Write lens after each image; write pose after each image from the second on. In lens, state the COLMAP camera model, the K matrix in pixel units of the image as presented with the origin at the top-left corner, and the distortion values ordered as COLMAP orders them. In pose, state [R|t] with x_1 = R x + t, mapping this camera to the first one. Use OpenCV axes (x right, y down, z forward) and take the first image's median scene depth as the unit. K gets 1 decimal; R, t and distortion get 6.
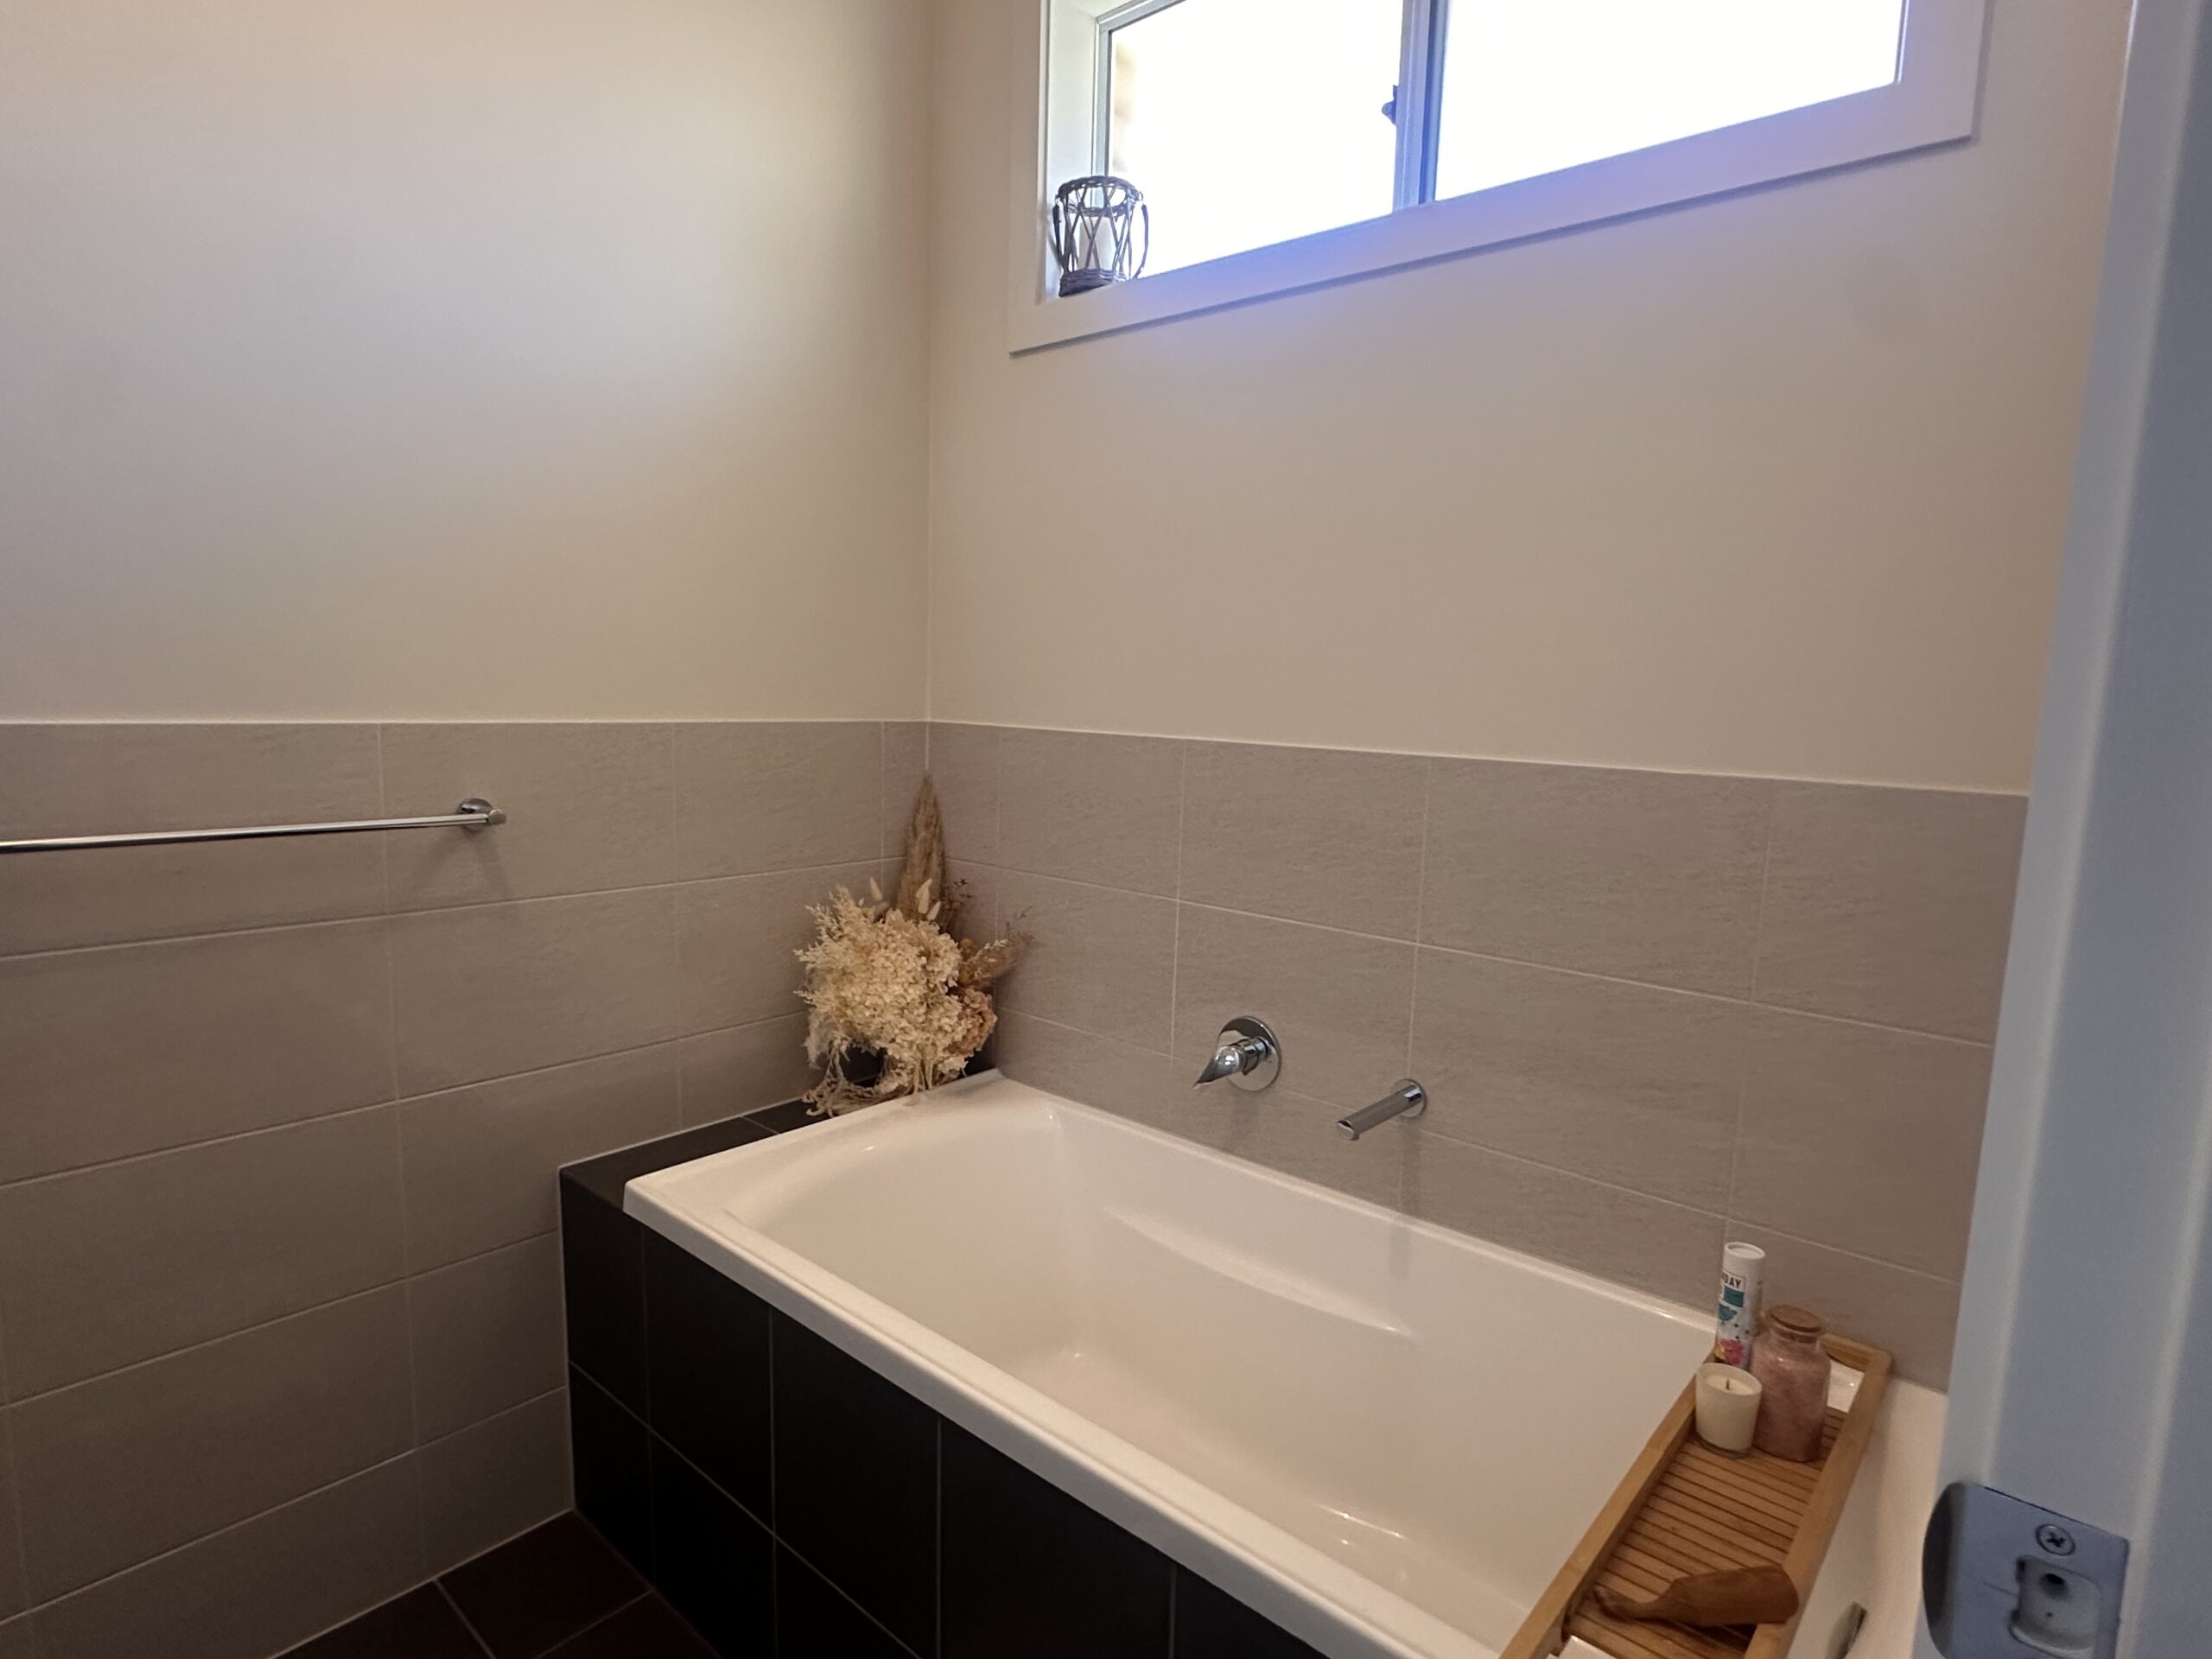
lens RADIAL K [[1183.1, 0, 1108.8], [0, 1183.1, 835.7], [0, 0, 1]] dist [-0.001873, -0.000046]
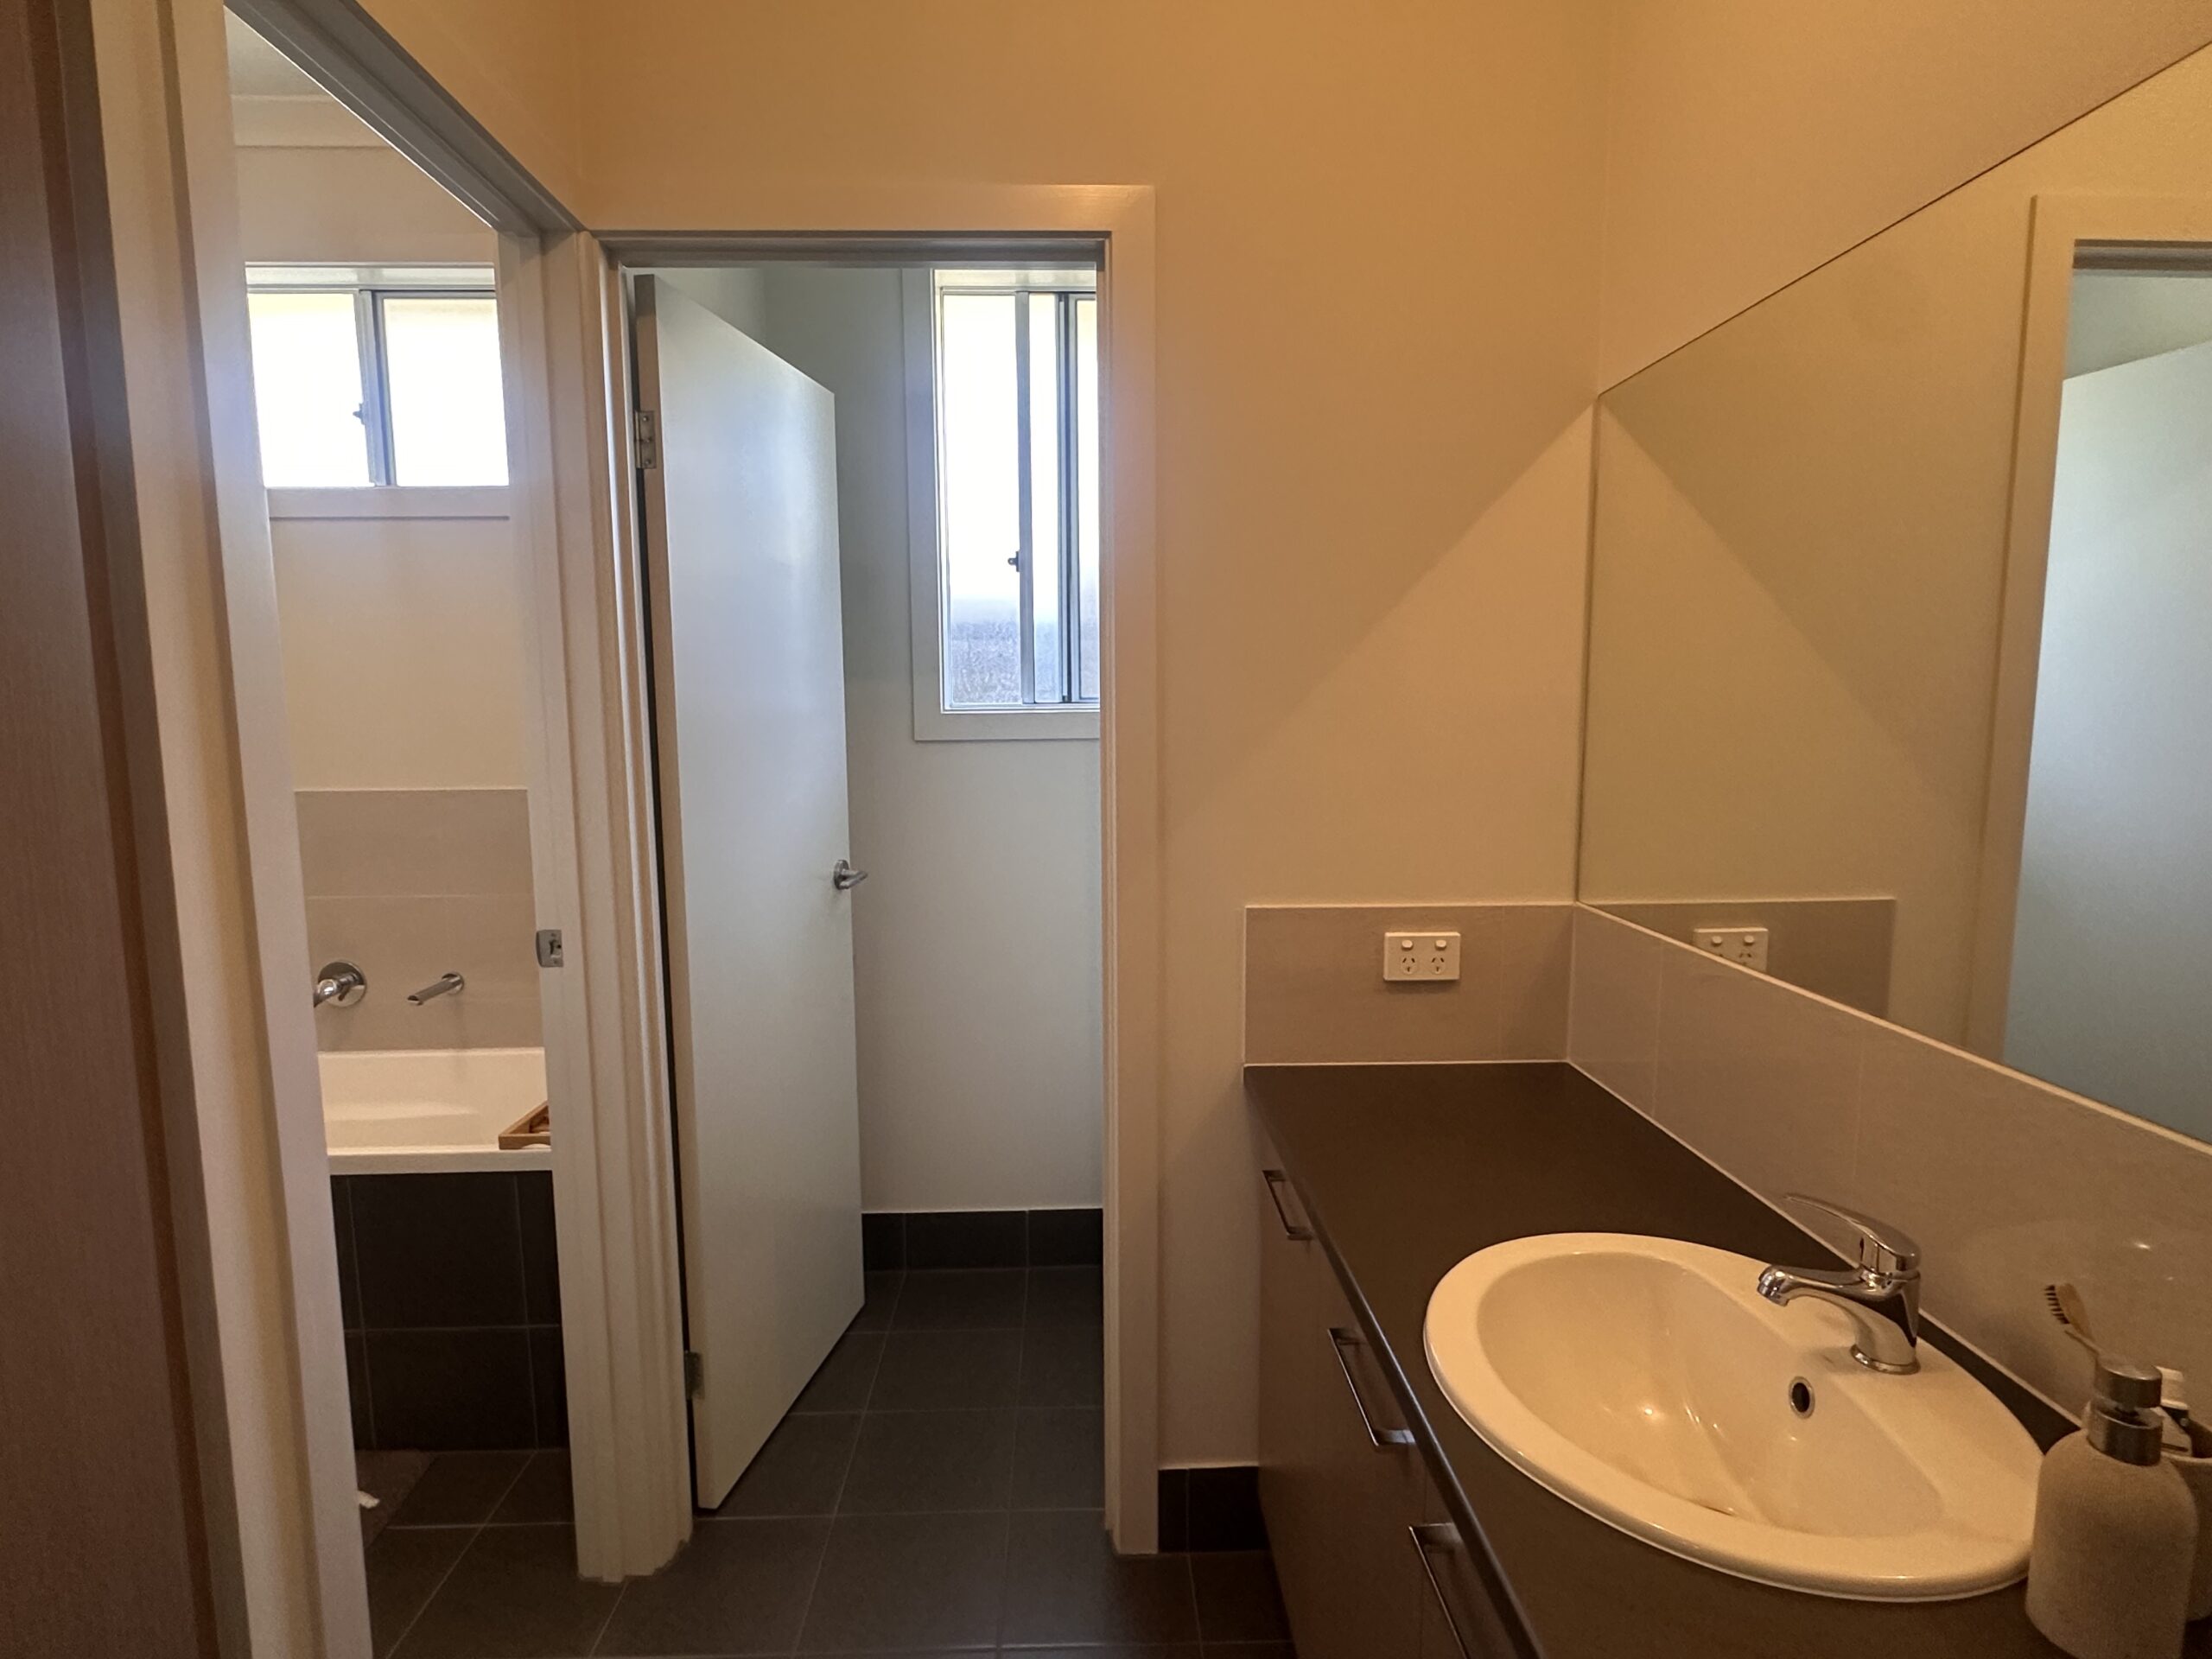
lens RADIAL K [[1183.1, 0, 1108.6], [0, 1183.1, 832.7], [0, 0, 1]] dist [-0.001873, -0.000046]
pose [[0.722911, -0.116649, 0.681024, -0.213007], [0.117852, 0.992019, 0.044817, 0.032421], [-0.680817, 0.047861, 0.730889, -0.960516]]
